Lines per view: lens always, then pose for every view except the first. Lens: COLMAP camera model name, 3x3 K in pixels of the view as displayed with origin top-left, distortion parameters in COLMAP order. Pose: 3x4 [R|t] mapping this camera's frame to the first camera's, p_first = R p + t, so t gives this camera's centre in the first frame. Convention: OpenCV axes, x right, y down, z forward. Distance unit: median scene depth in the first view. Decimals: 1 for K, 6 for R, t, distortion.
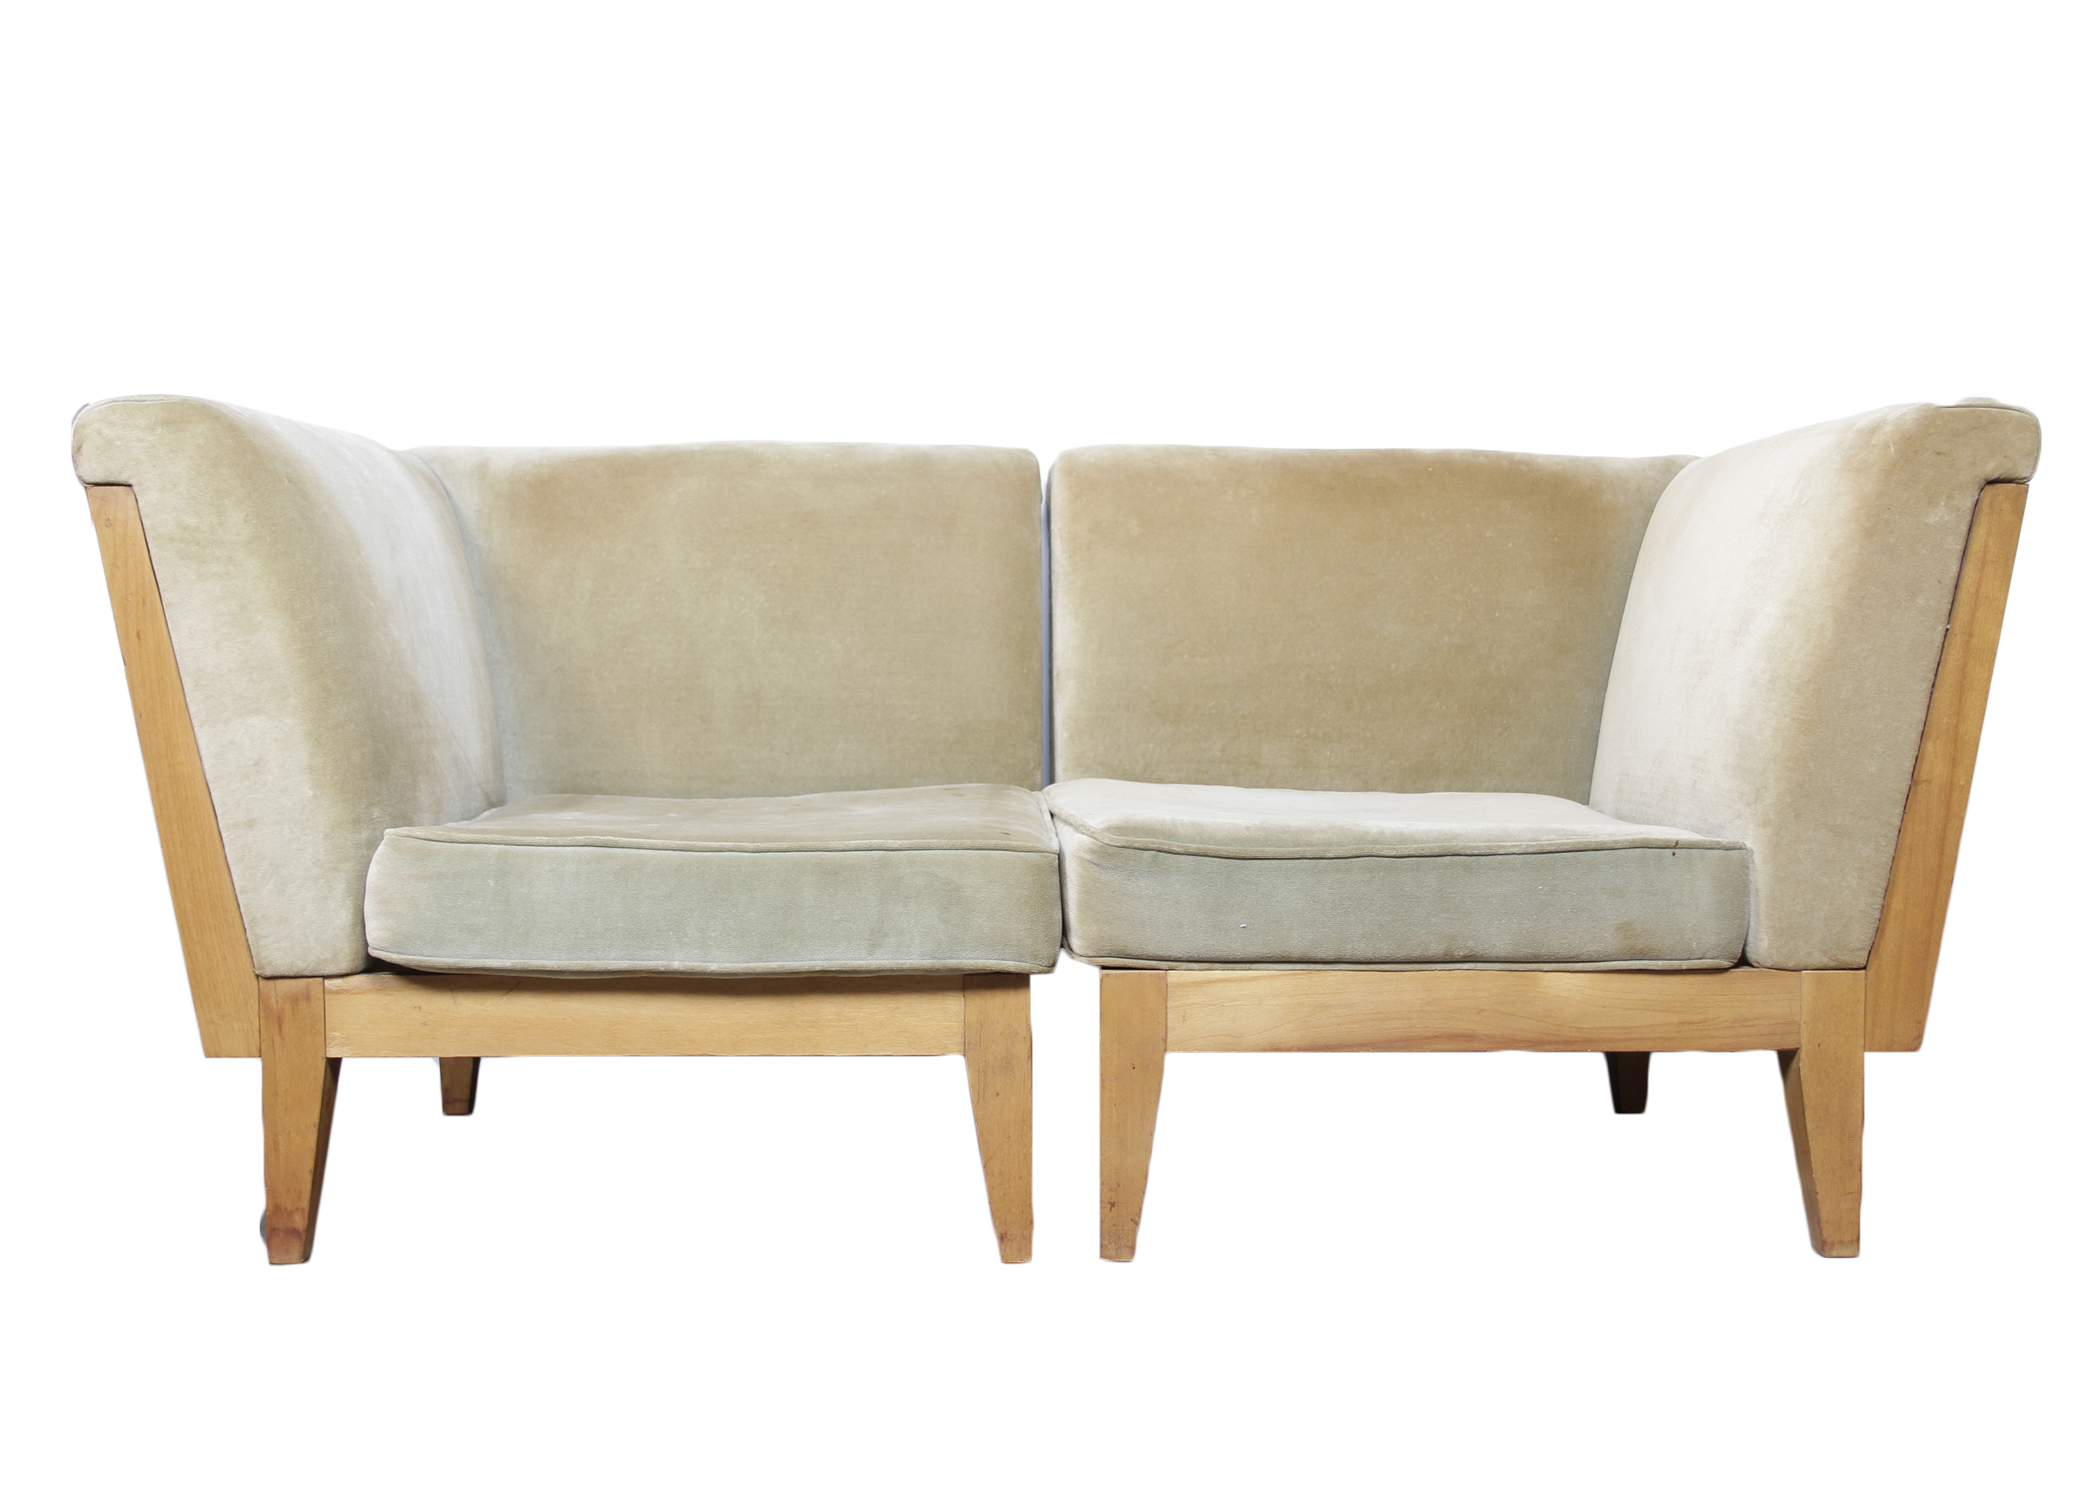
lens RADIAL K [[2499.7, 0, 1015.9], [0, 2499.7, 751.2], [0, 0, 1]] dist [-0.057949, 0.326515]
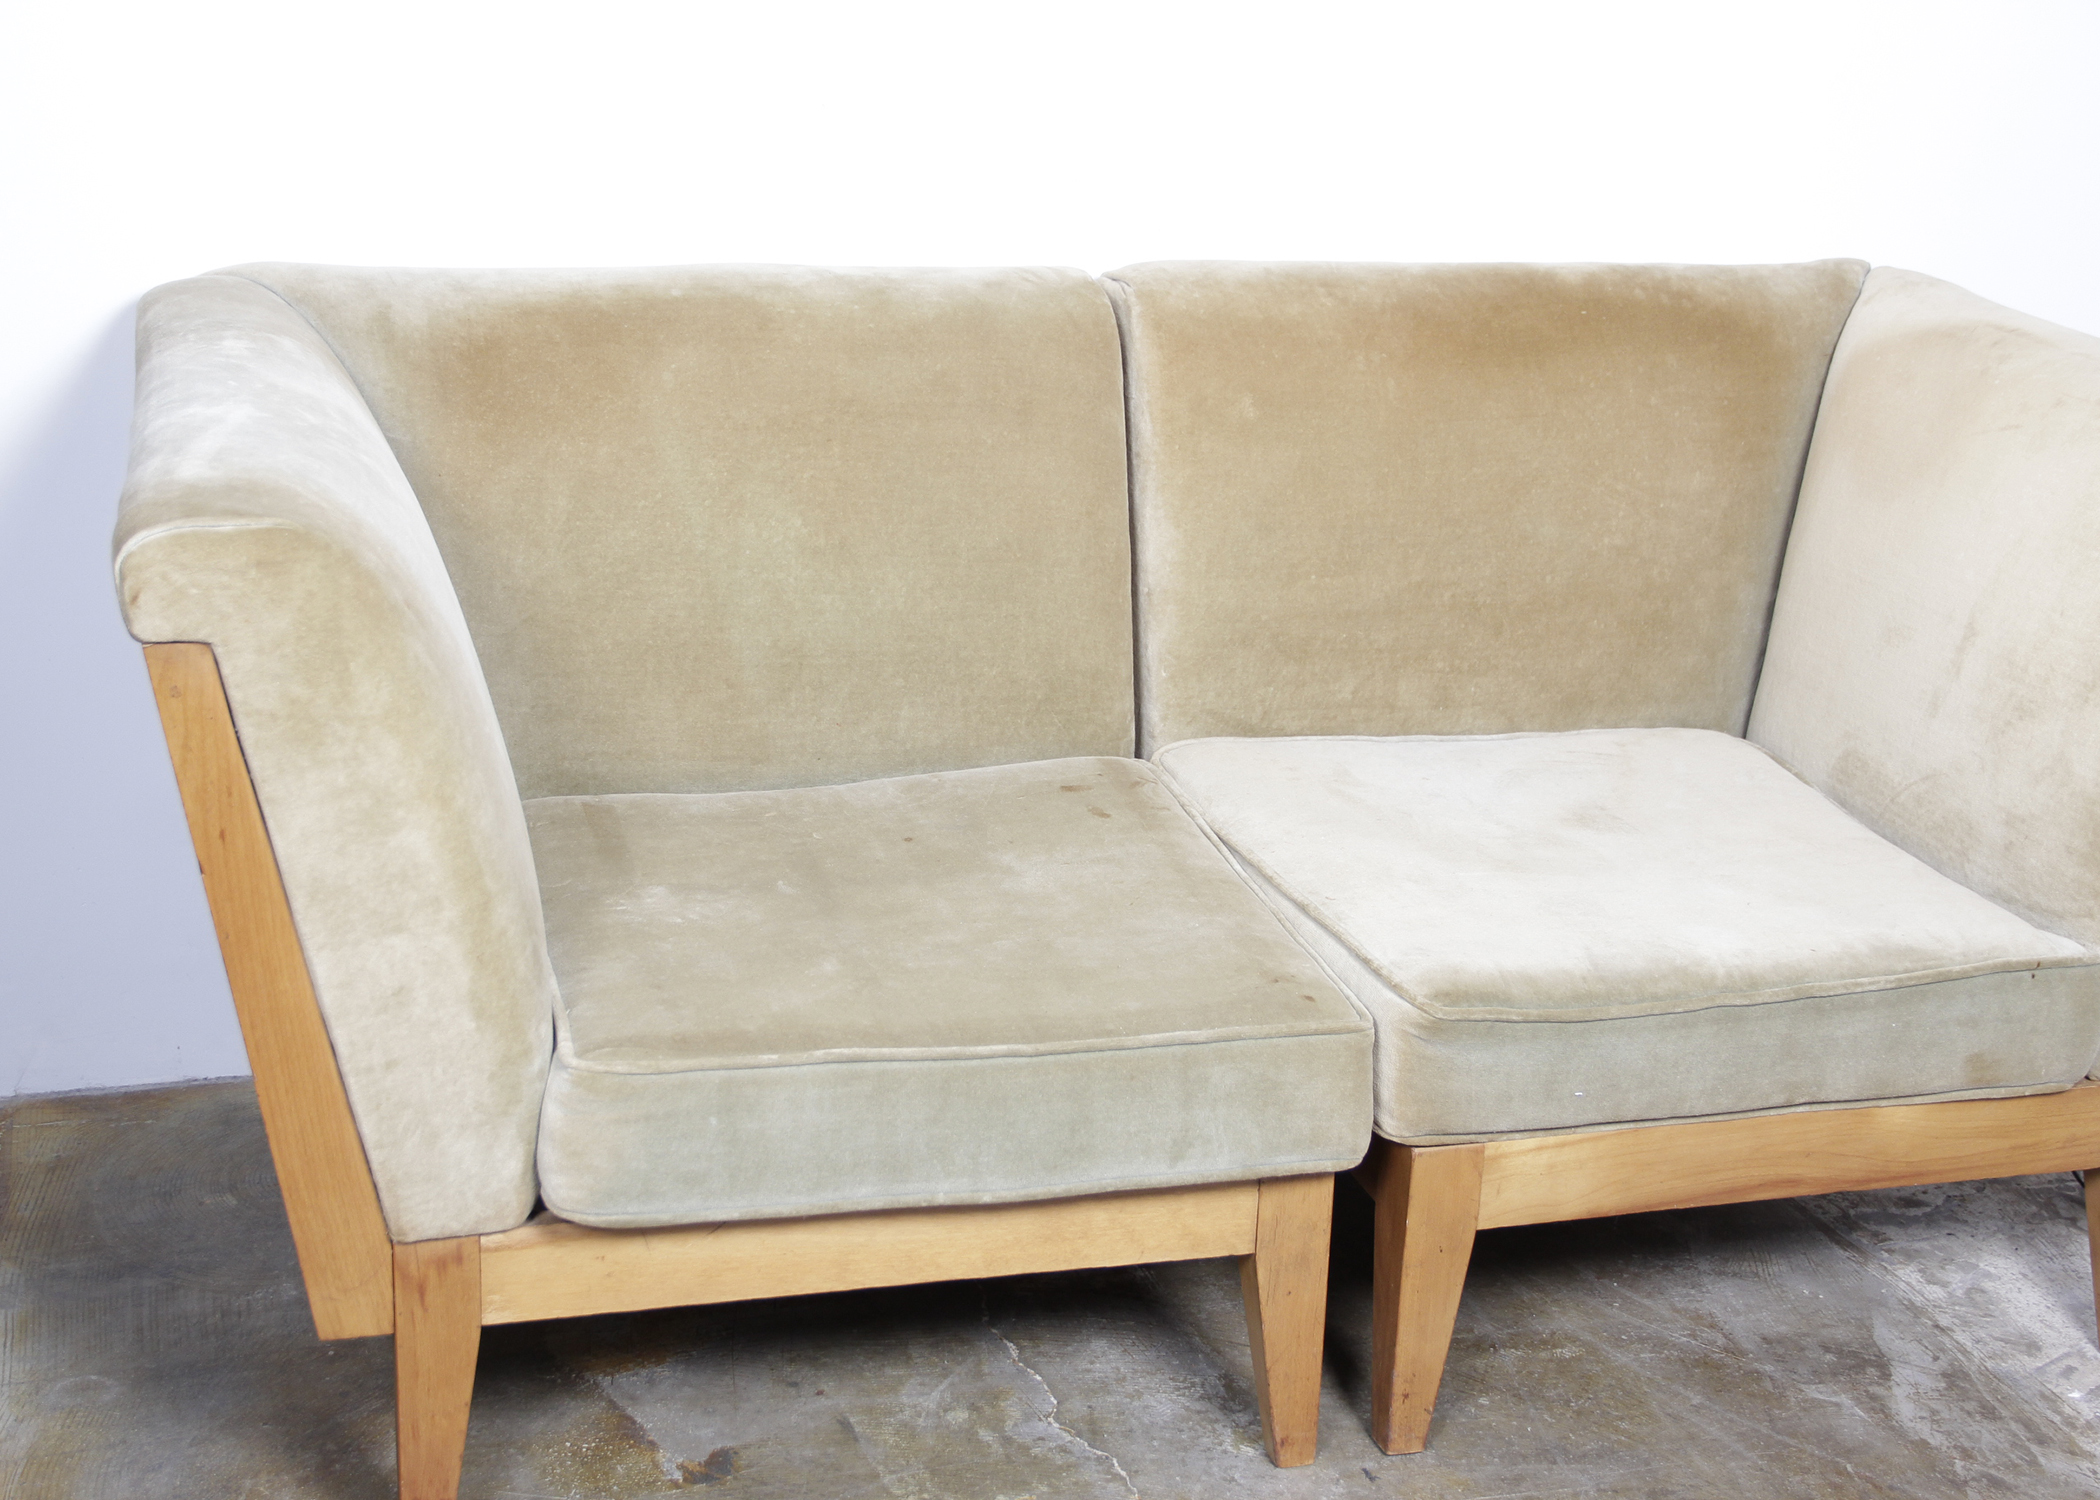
lens RADIAL K [[3170.4, 0, 1050.0], [0, 3170.4, 750.0], [0, 0, 1]] dist [0.033874, 0.668258]
pose [[0.963701, -0.045983, 0.262993, -0.360091], [-0.030891, 0.959236, 0.280912, -0.339326], [-0.265189, -0.278839, 0.922997, 0.075917]]
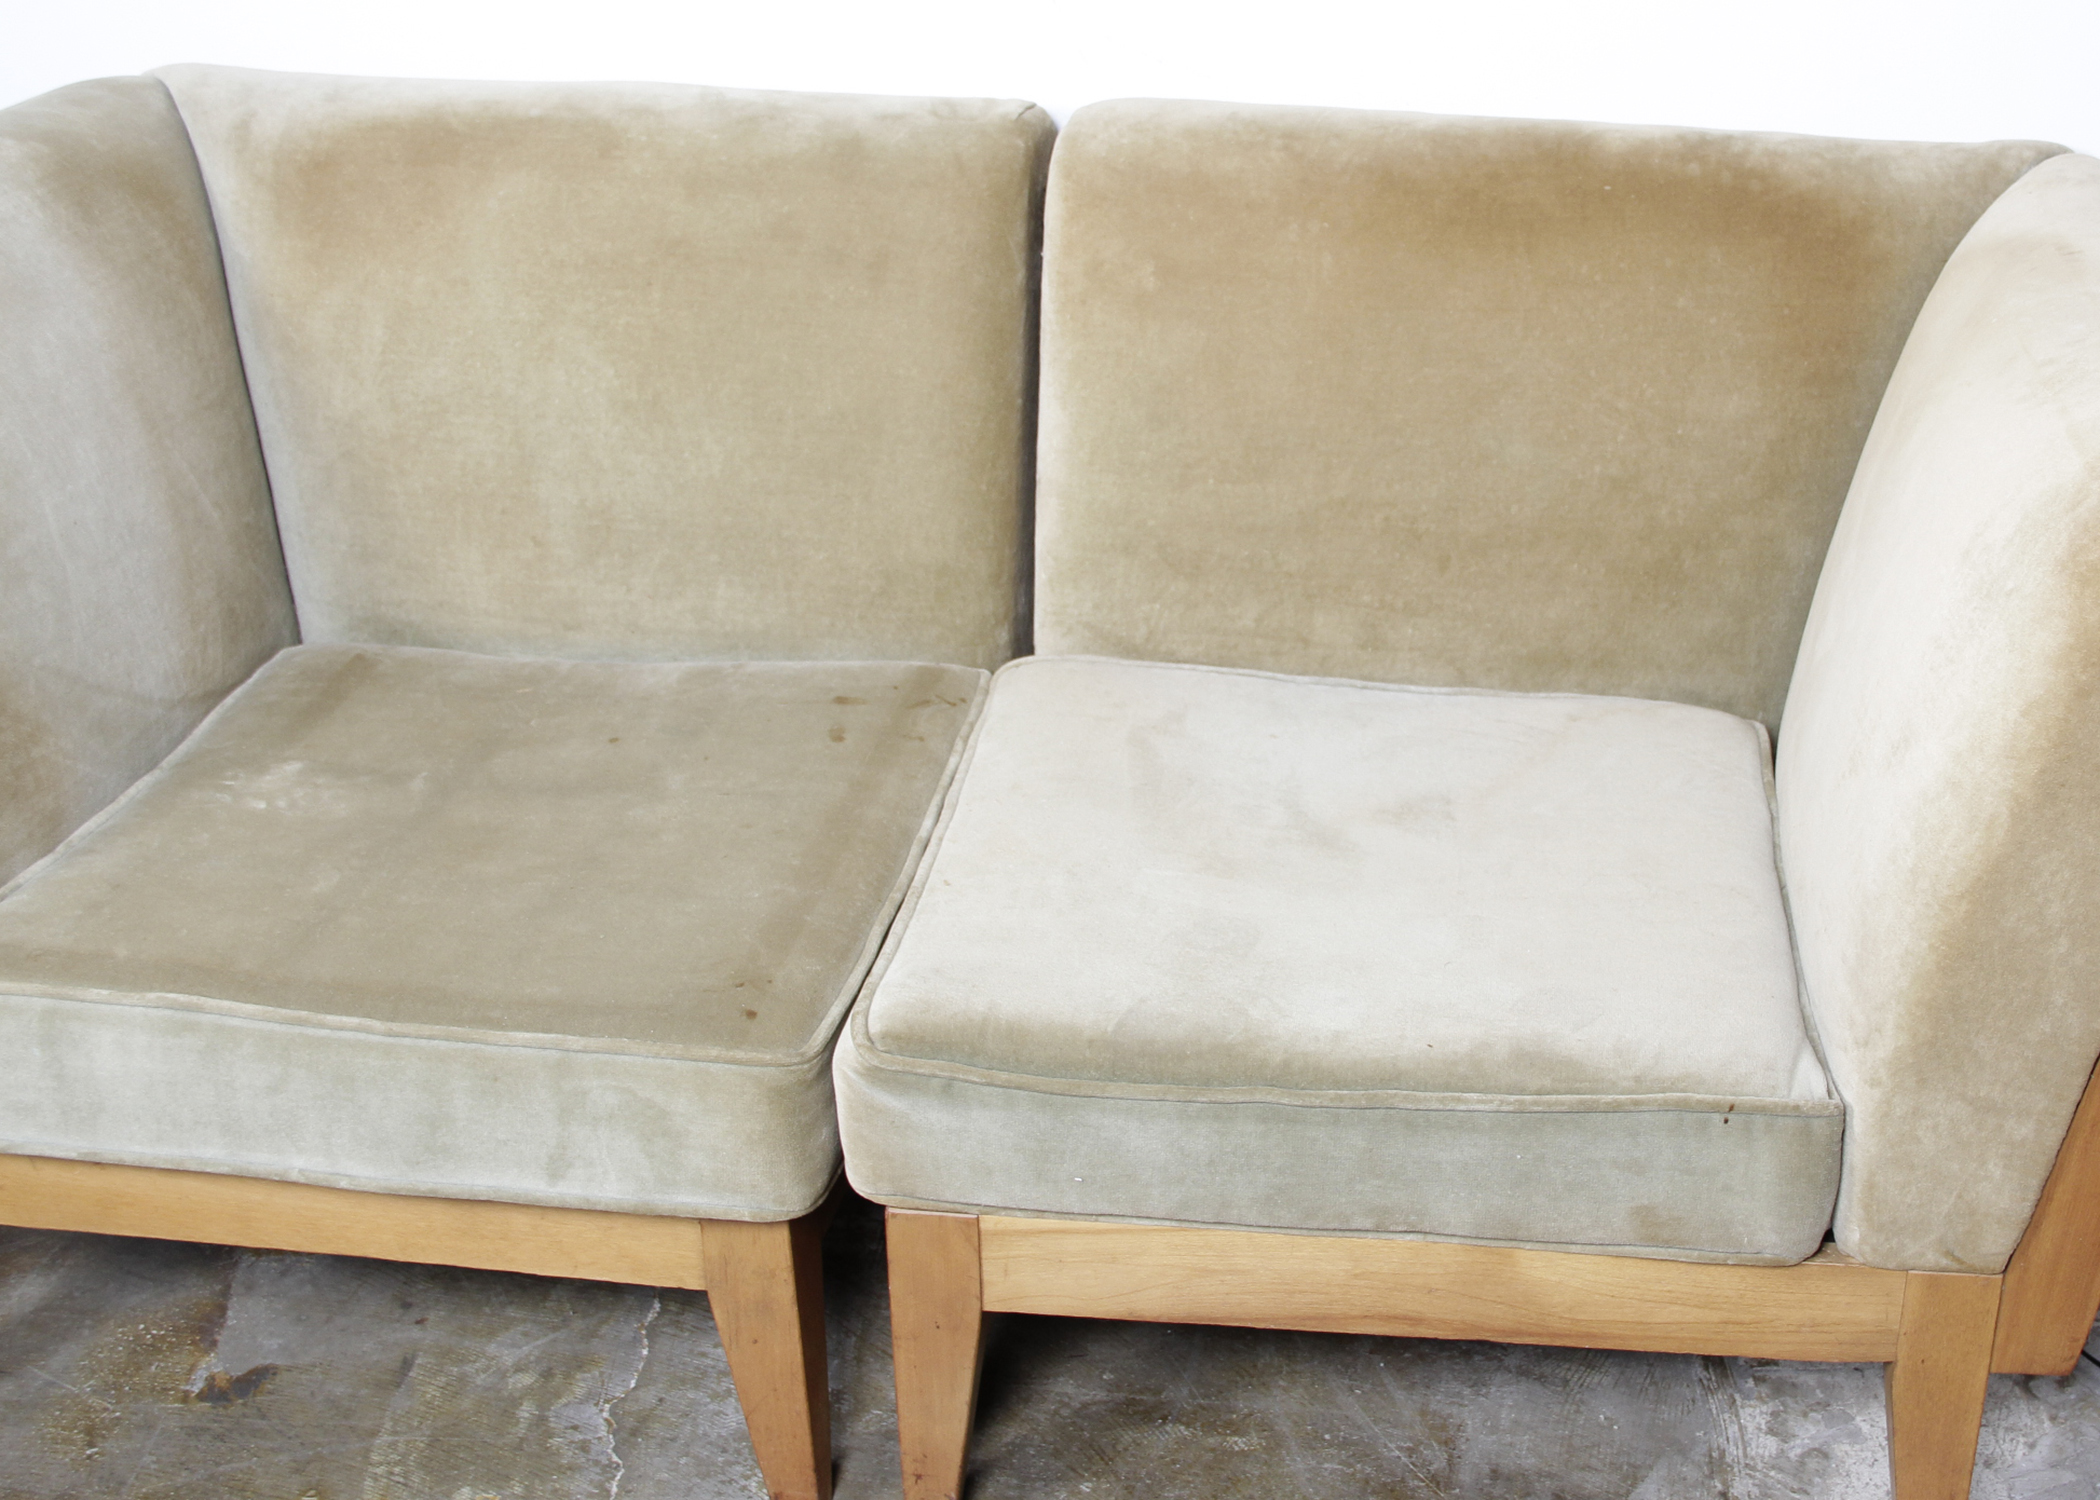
lens RADIAL K [[2751.6, 0, 1324.2], [0, 2751.6, 728.9], [0, 0, 1]] dist [-0.094004, 0.166340]
pose [[0.993631, 0.061302, -0.094551, 0.219640], [-0.021326, 0.926214, 0.376395, -0.327322], [0.110648, -0.371981, 0.921622, 0.353201]]
